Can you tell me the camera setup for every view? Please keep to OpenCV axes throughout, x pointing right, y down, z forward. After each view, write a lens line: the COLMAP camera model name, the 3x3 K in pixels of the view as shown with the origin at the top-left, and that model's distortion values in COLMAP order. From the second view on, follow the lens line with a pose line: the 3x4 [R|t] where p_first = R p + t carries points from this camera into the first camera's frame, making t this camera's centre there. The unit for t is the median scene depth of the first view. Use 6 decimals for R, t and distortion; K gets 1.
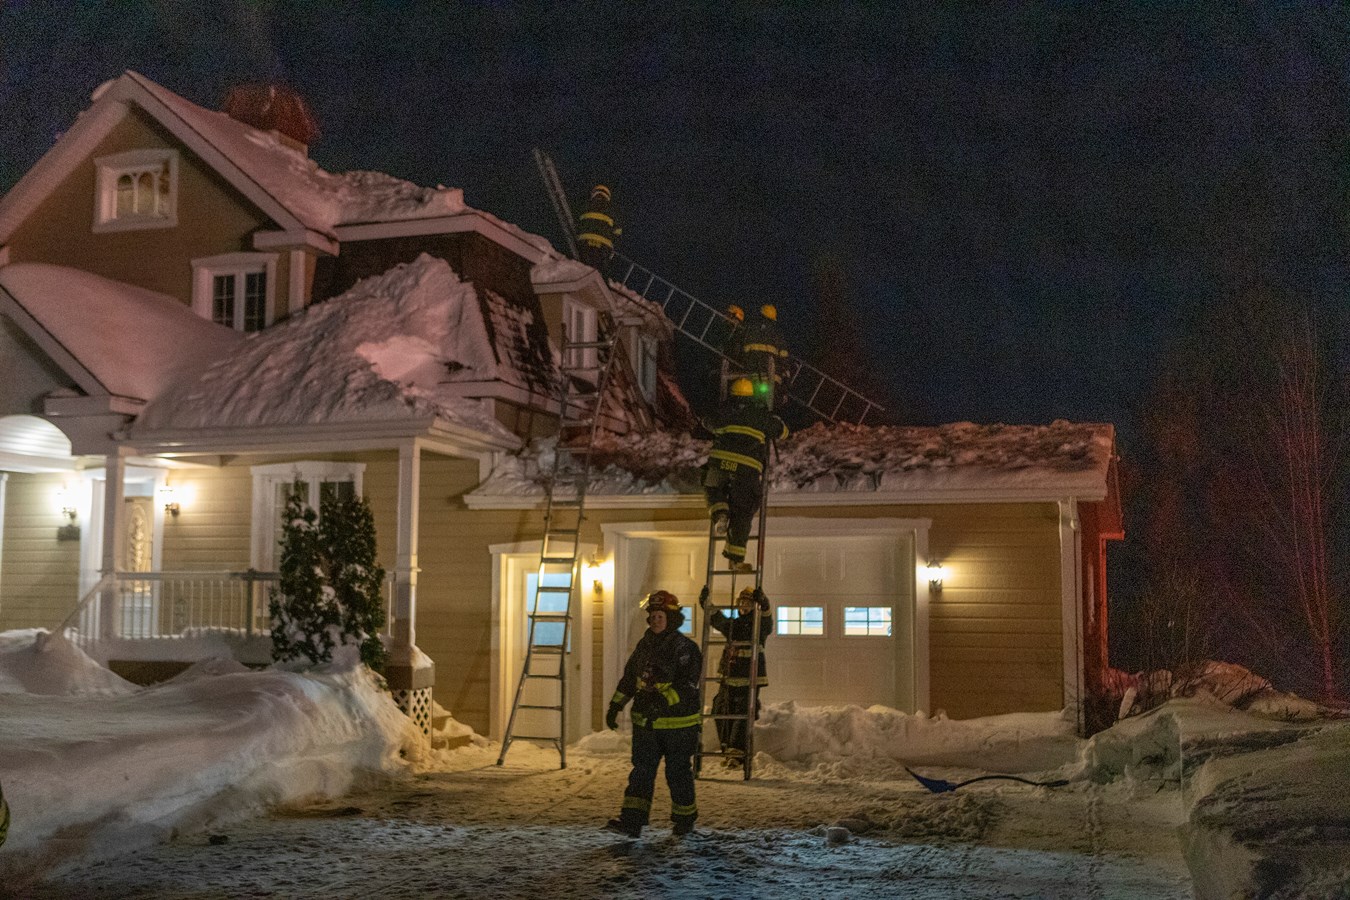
lens RADIAL K [[1493.3, 0, 674.4], [0, 1493.3, 451.3], [0, 0, 1]] dist [-0.037439, 0.000000]
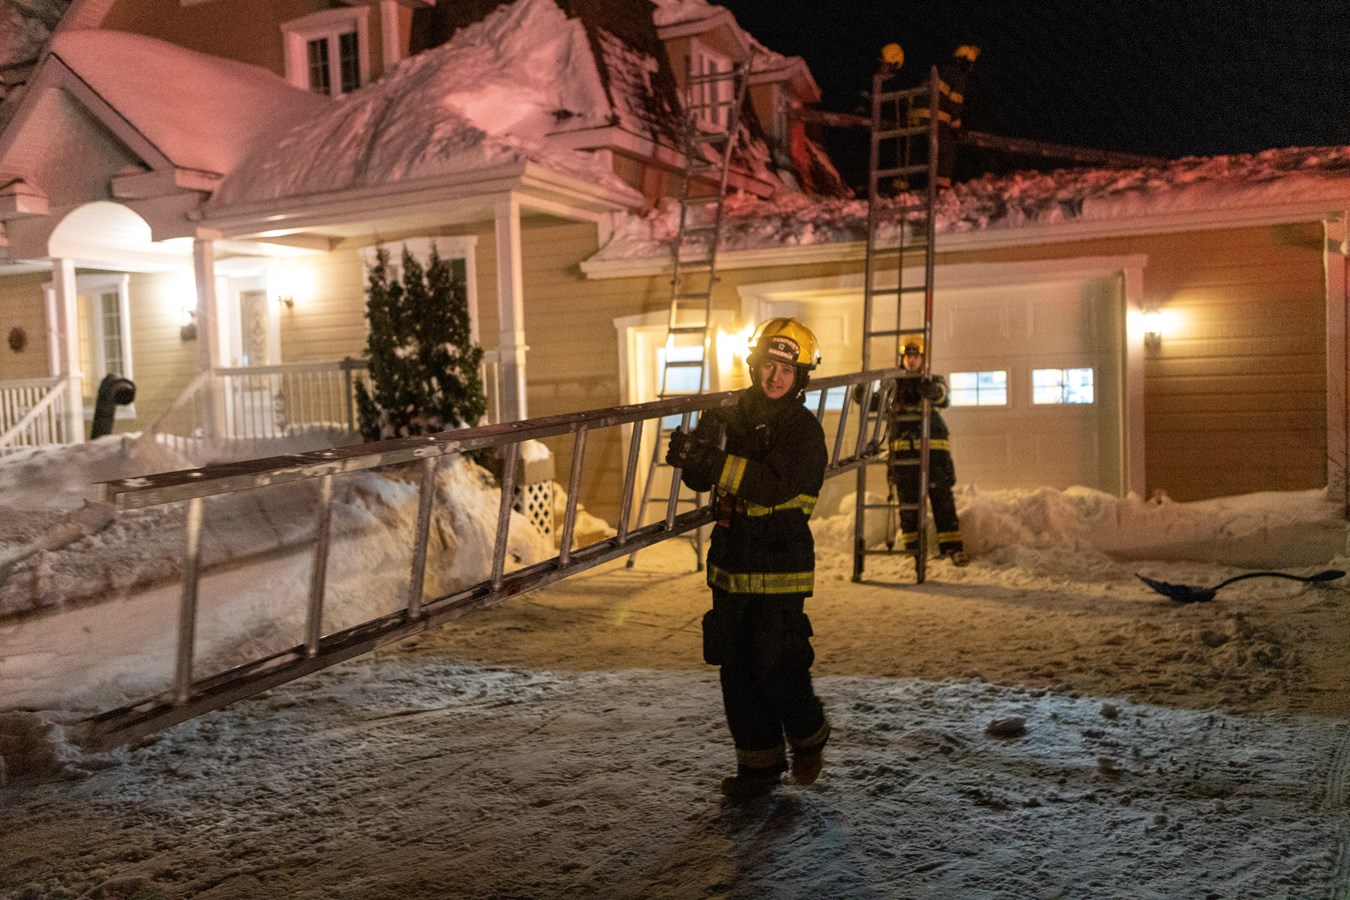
lens RADIAL K [[1198.5, 0, 673.7], [0, 1198.5, 456.7], [0, 0, 1]] dist [-0.000020, 0.008707]
pose [[0.990060, -0.033318, -0.136644, 0.005818], [0.054024, 0.987095, 0.150747, 0.040846], [0.129858, -0.156630, 0.979083, 0.315708]]
